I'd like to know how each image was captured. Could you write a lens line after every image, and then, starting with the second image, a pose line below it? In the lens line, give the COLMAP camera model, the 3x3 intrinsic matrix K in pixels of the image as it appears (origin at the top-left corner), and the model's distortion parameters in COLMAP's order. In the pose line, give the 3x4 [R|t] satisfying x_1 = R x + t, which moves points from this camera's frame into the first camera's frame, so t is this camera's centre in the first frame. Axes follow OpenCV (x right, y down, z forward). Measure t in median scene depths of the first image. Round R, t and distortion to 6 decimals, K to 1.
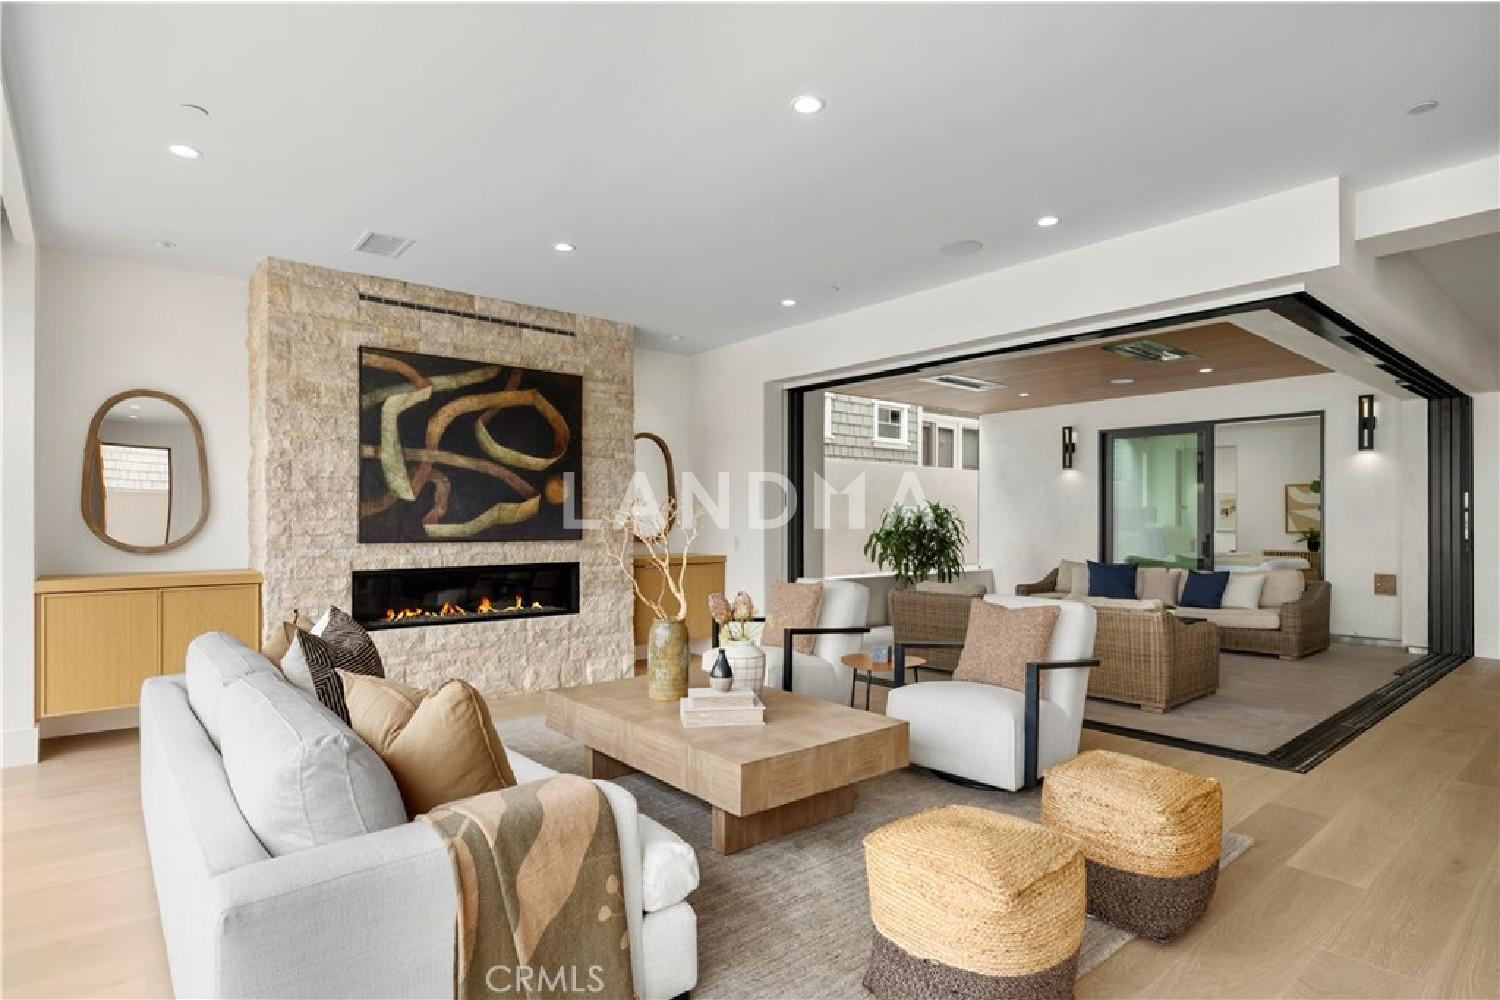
lens RADIAL K [[773.0, 0, 753.0], [0, 773.0, 527.5], [0, 0, 1]] dist [0.001795, 0.000210]
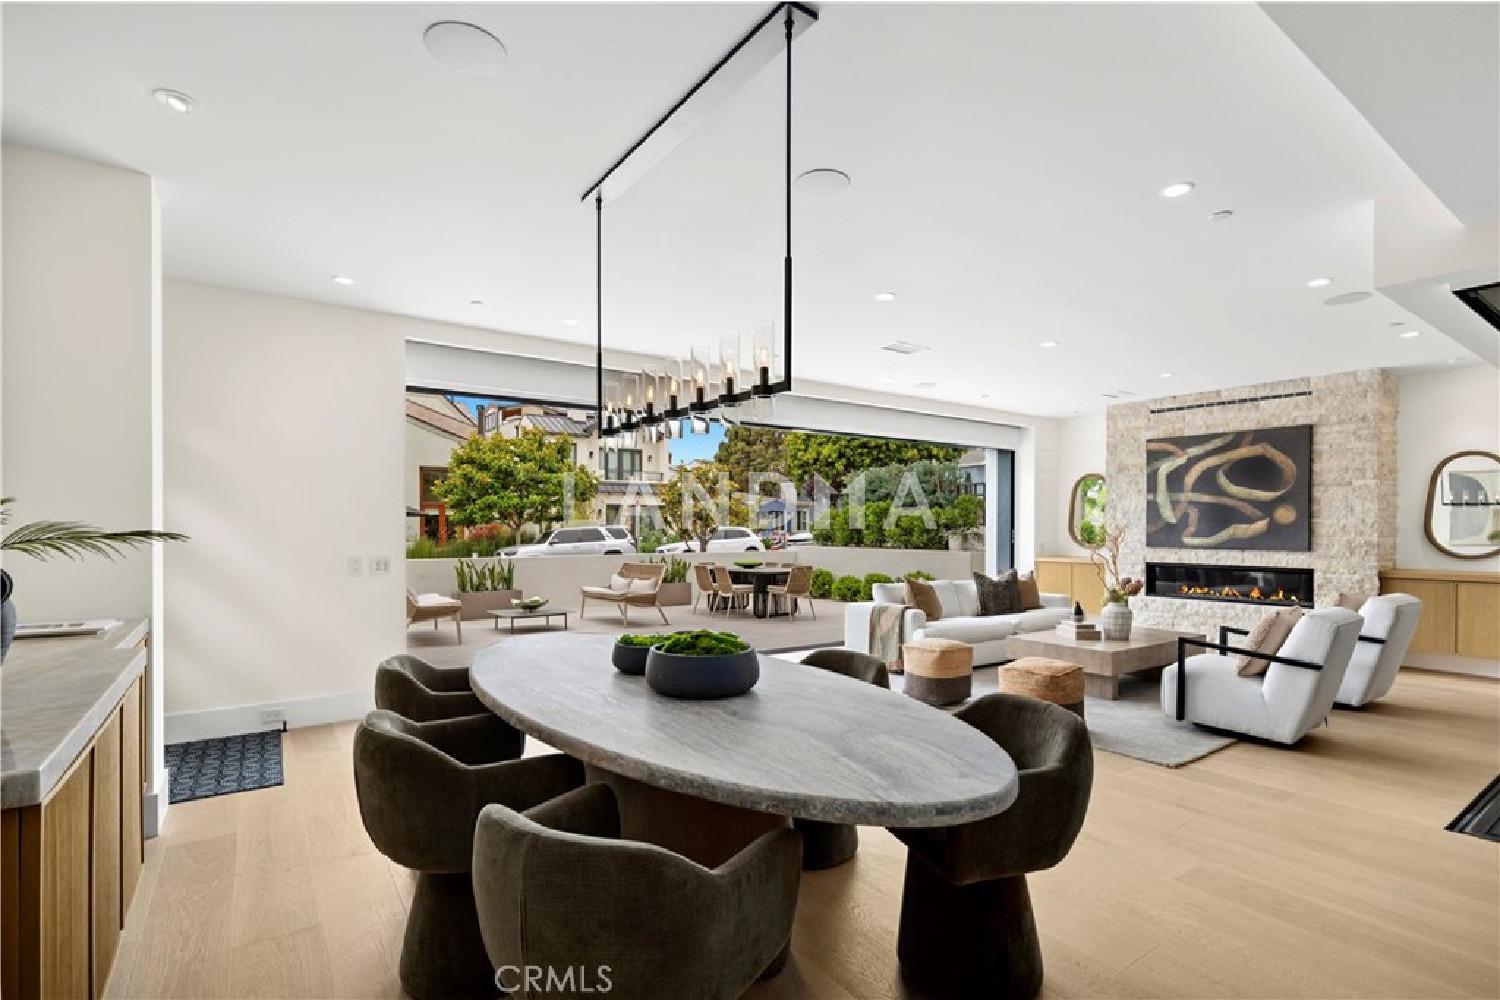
lens RADIAL K [[706.3, 0, 751.1], [0, 706.3, 522.6], [0, 0, 1]] dist [-0.000220, -0.000048]
pose [[-0.089488, 0.004591, -0.995977, 1.128443], [-0.000763, 0.999989, 0.004678, -0.040505], [0.995988, 0.001179, -0.089484, 0.189935]]
